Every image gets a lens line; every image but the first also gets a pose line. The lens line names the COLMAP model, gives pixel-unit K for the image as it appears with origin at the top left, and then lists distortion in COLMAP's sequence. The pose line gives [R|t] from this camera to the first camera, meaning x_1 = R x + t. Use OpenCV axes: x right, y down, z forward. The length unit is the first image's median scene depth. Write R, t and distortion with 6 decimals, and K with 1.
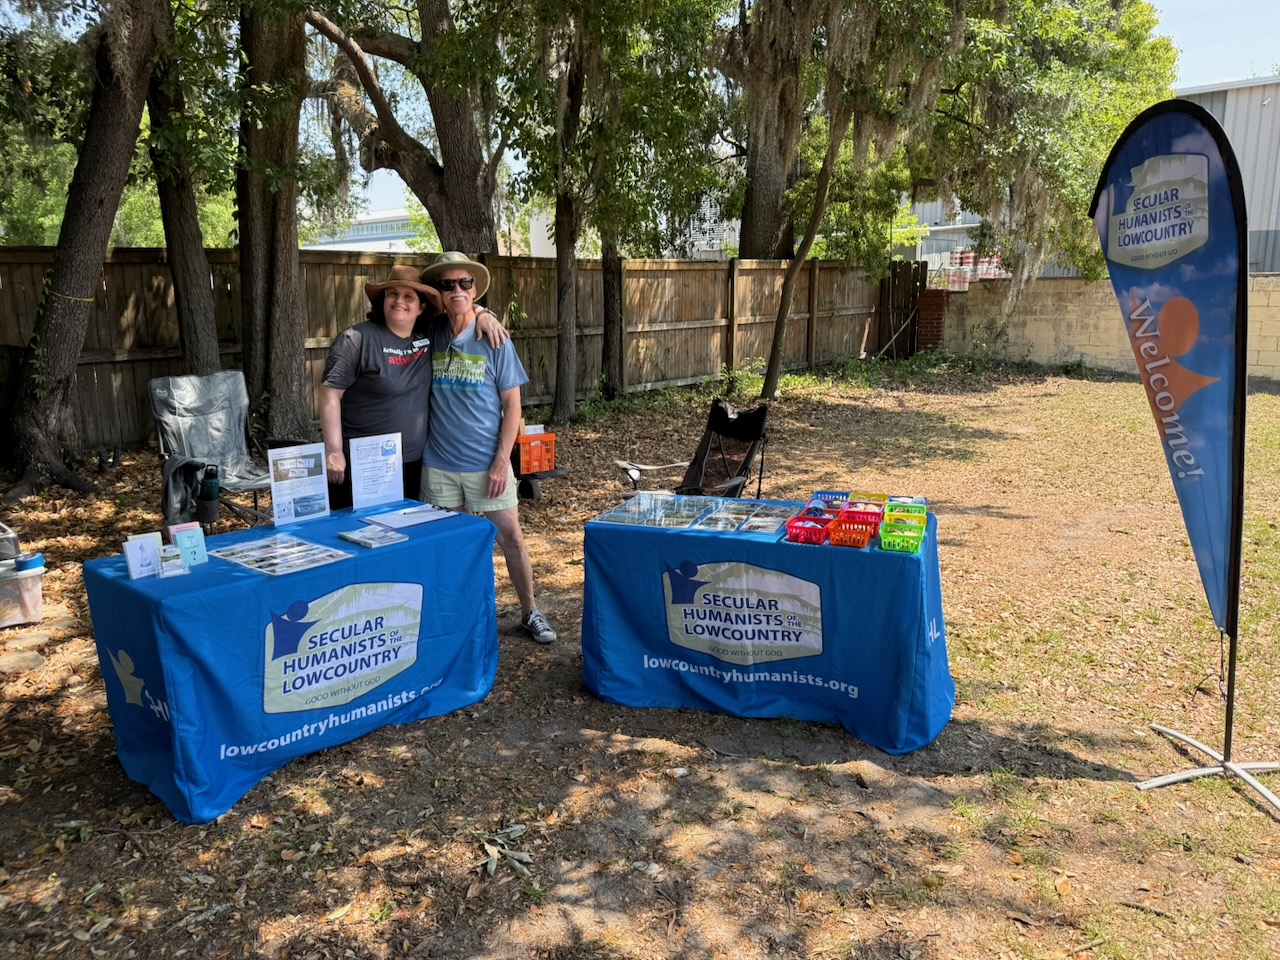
lens RADIAL K [[876.3, 0, 635.2], [0, 876.3, 482.9], [0, 0, 1]] dist [0.127598, -0.162272]
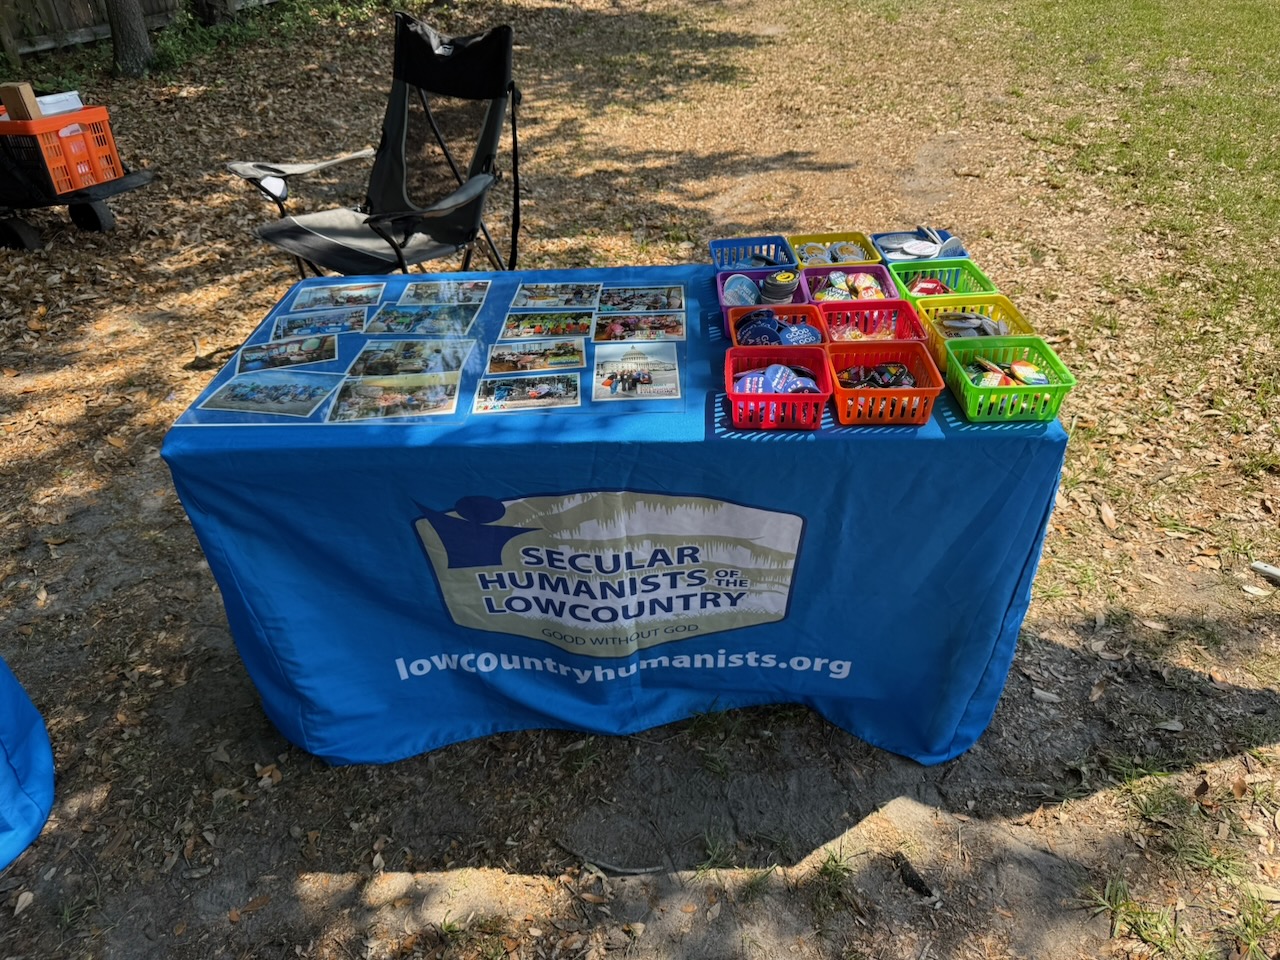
lens RADIAL K [[886.6, 0, 631.7], [0, 886.6, 493.8], [0, 0, 1]] dist [0.075478, -0.120097]
pose [[0.936014, -0.210470, 0.282099, 0.012944], [0.082310, 0.910177, 0.405960, -0.066900], [-0.342202, -0.356765, 0.869262, 0.611019]]
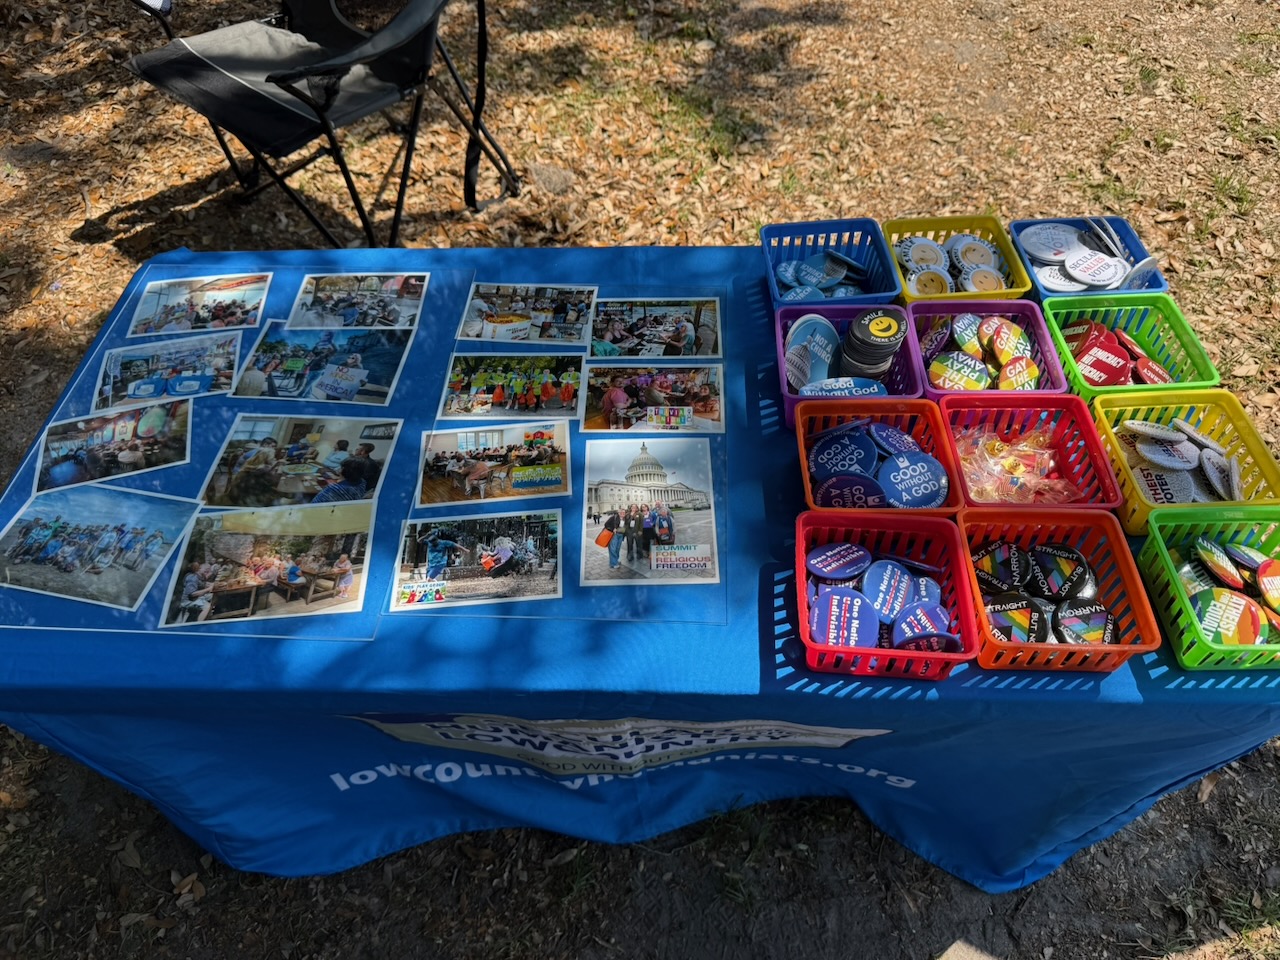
lens RADIAL K [[903.2, 0, 638.3], [0, 903.2, 484.0], [0, 0, 1]] dist [-0.009280, 0.003348]
pose [[0.935541, -0.269858, 0.227901, 0.077708], [0.068447, 0.771492, 0.632547, -0.123671], [-0.346522, -0.576175, 0.740233, 0.787151]]
